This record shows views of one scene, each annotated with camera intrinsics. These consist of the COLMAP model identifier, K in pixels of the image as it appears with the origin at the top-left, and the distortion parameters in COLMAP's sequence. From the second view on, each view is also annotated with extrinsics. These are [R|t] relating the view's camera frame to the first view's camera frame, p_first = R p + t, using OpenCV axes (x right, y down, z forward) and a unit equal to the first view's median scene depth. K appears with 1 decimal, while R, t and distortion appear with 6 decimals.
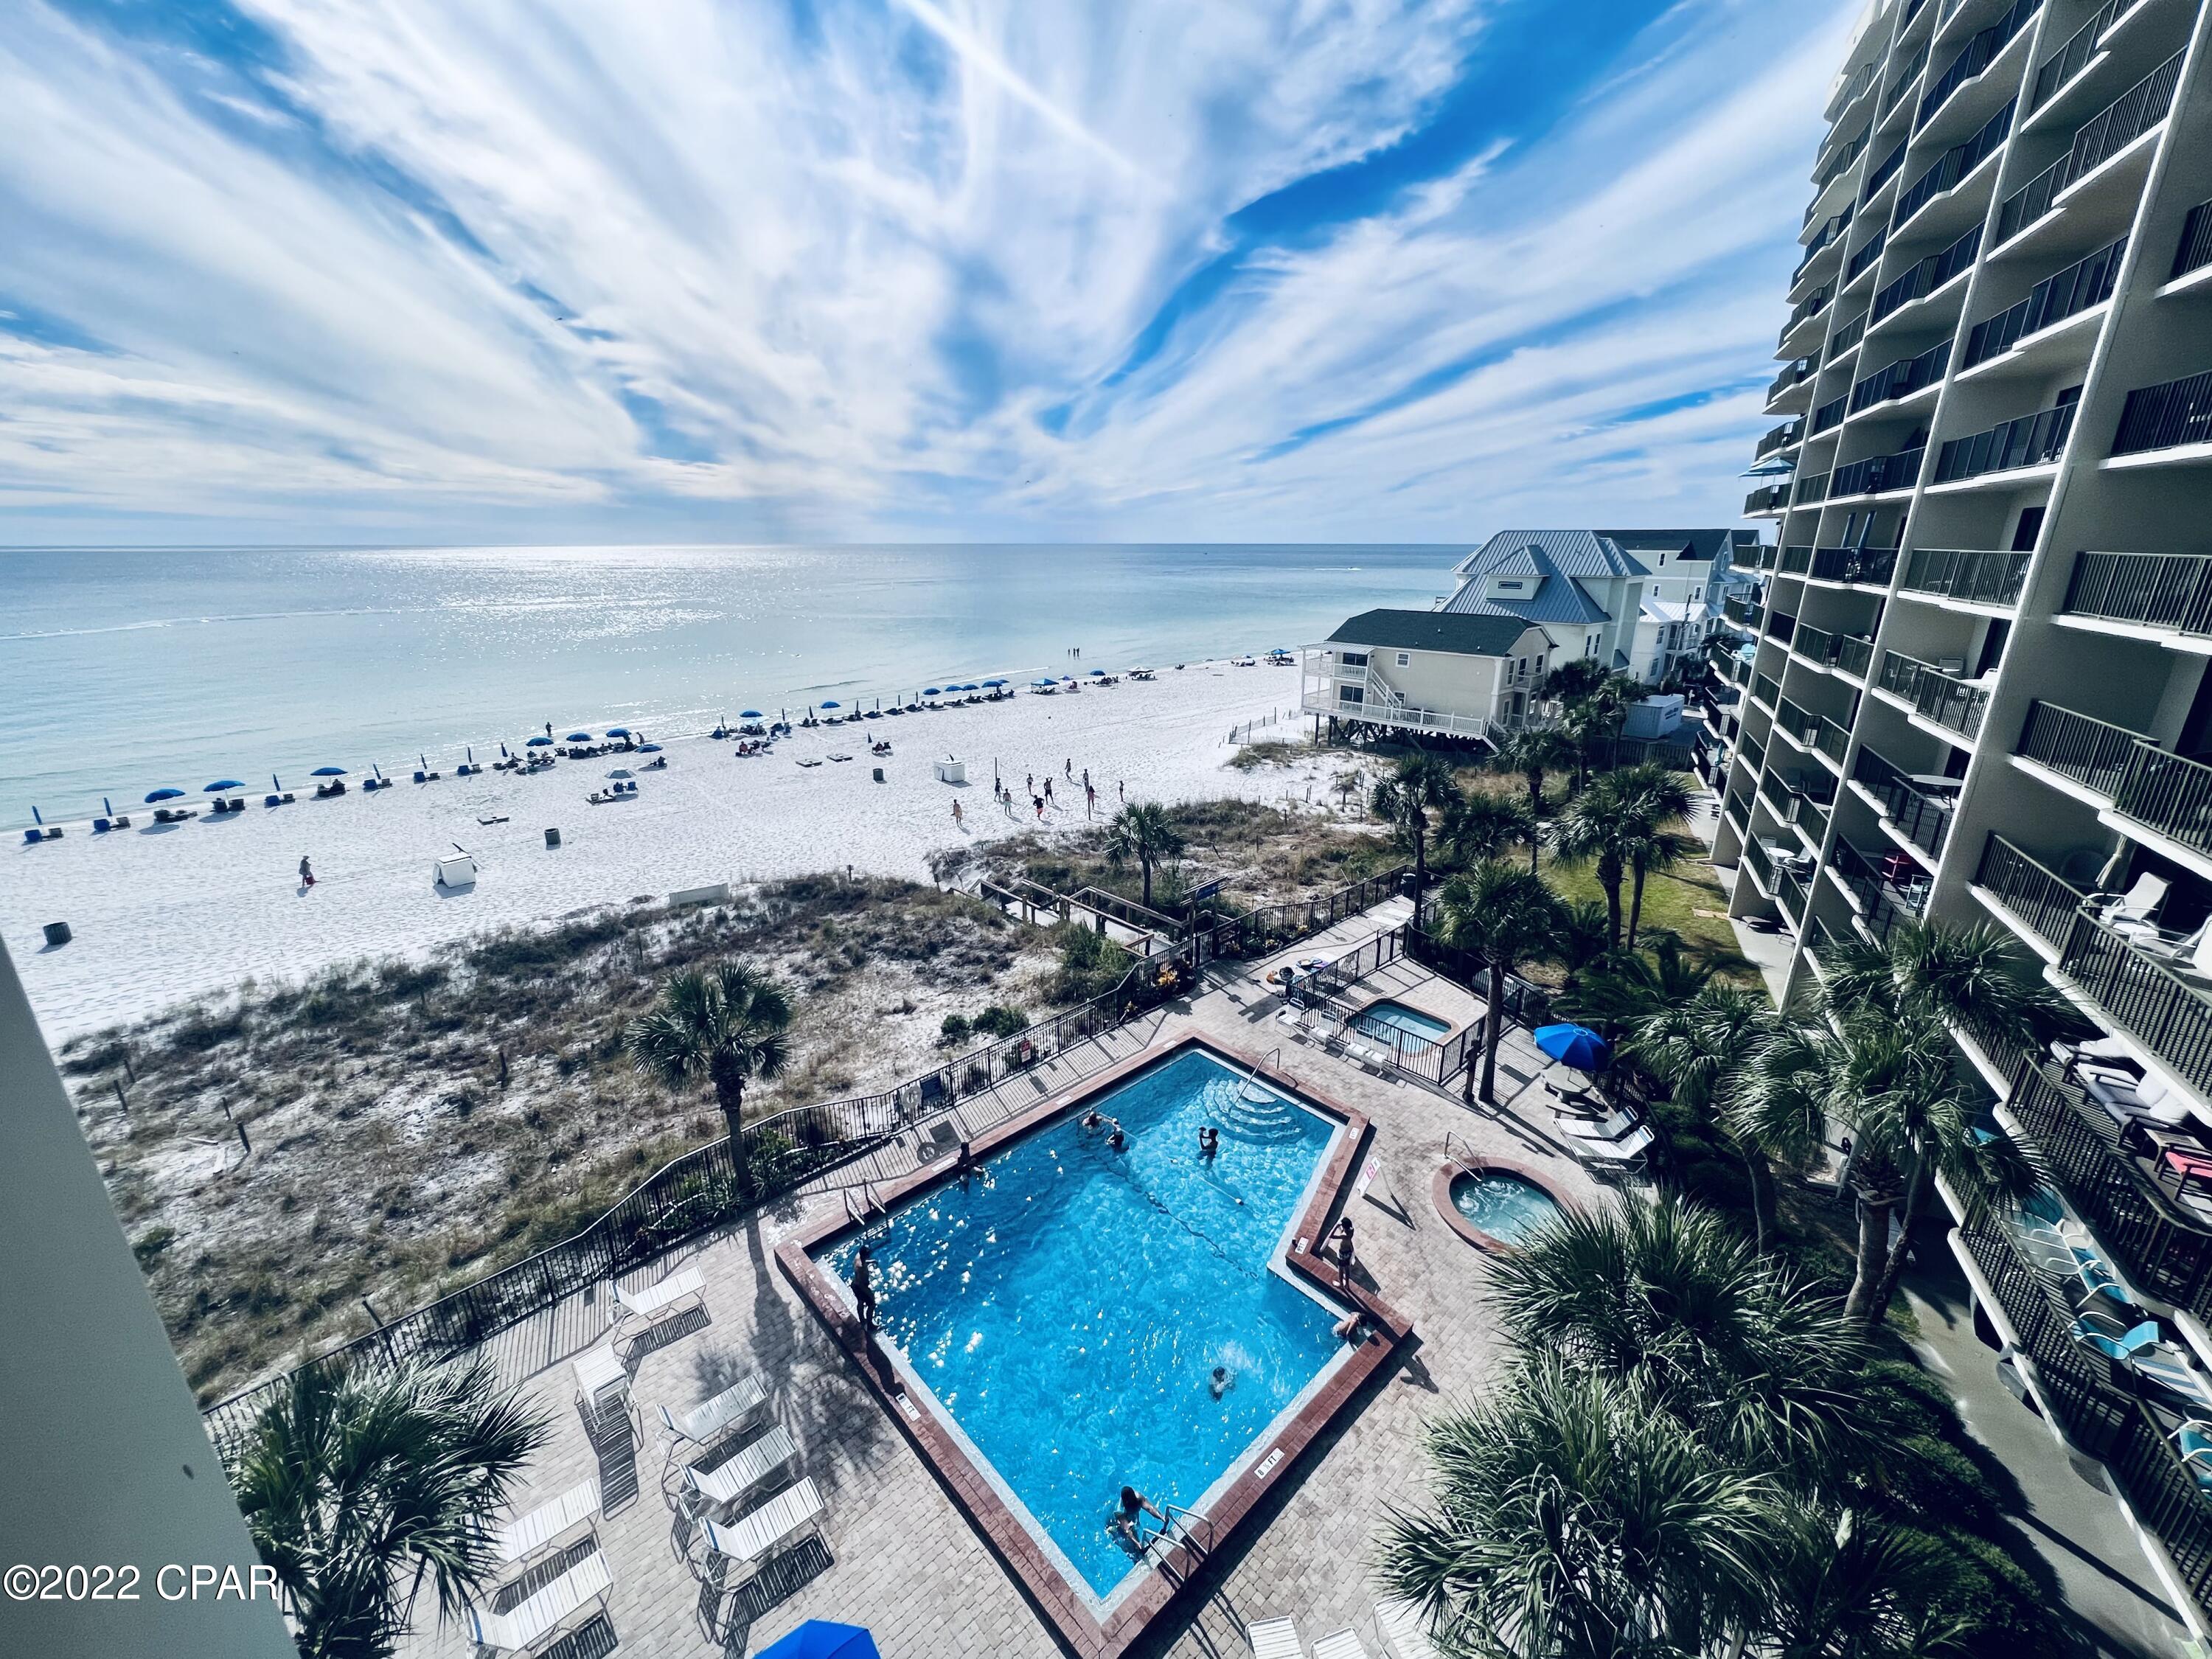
lens RADIAL K [[886.7, 0, 1104.9], [0, 886.7, 858.8], [0, 0, 1]] dist [-0.004265, 0.001469]
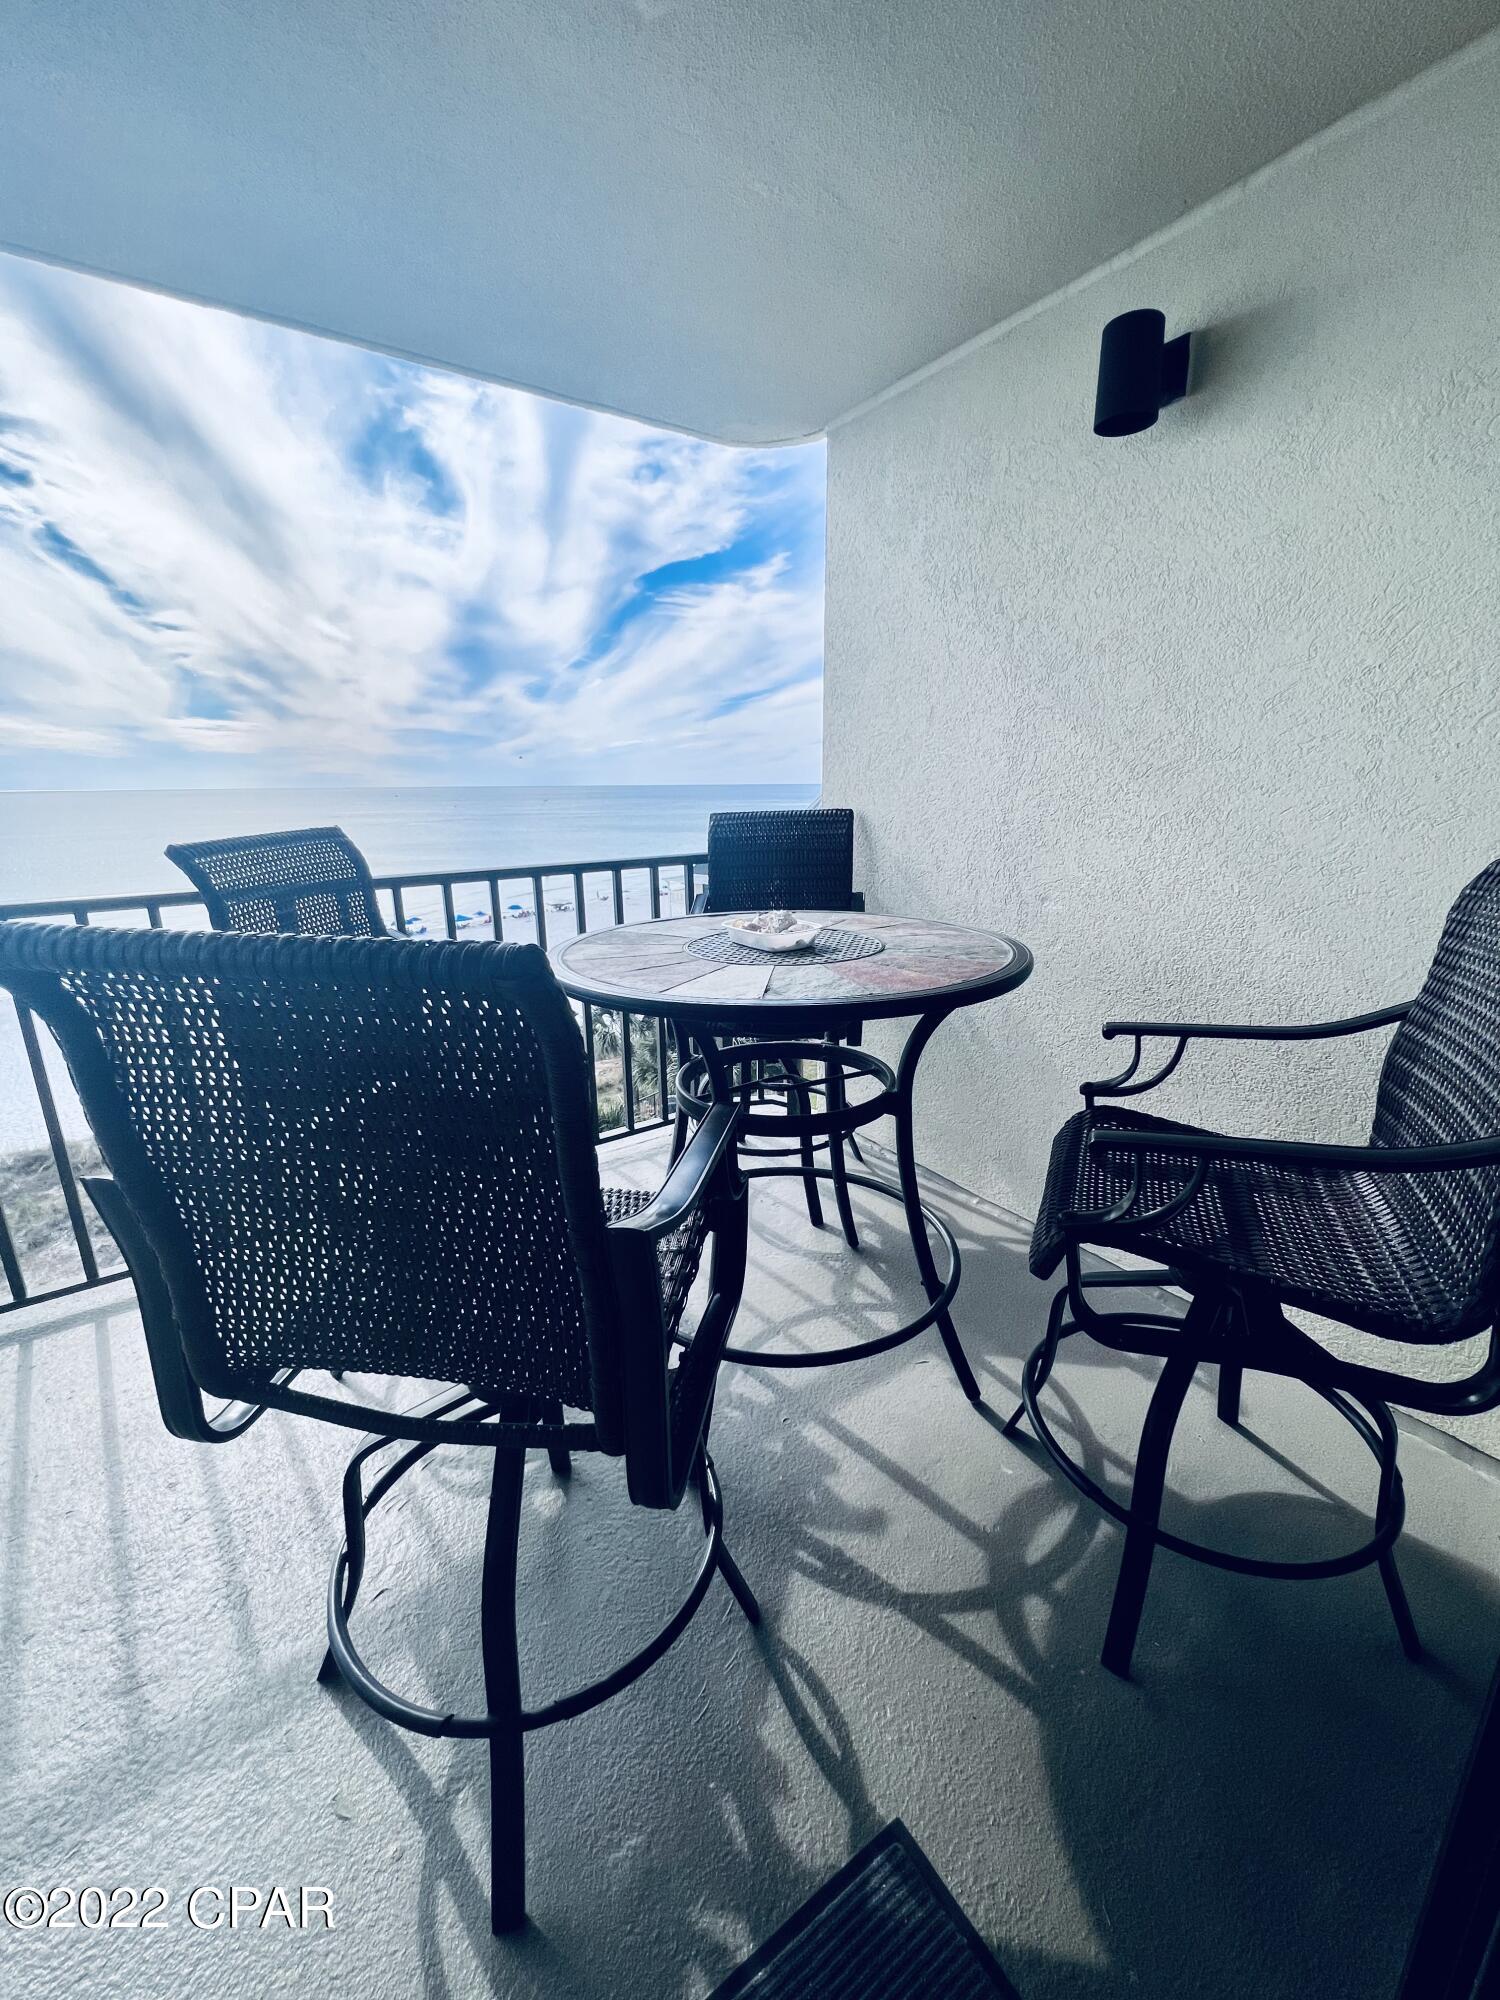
lens RADIAL K [[801.8, 0, 758.5], [0, 801.8, 1012.7], [0, 0, 1]] dist [-0.004265, 0.001469]
pose [[0.980869, -0.060332, 0.185086, 0.291047], [0.072384, 0.995627, -0.059059, 1.051649], [-0.180713, 0.071327, 0.980946, -2.855054]]
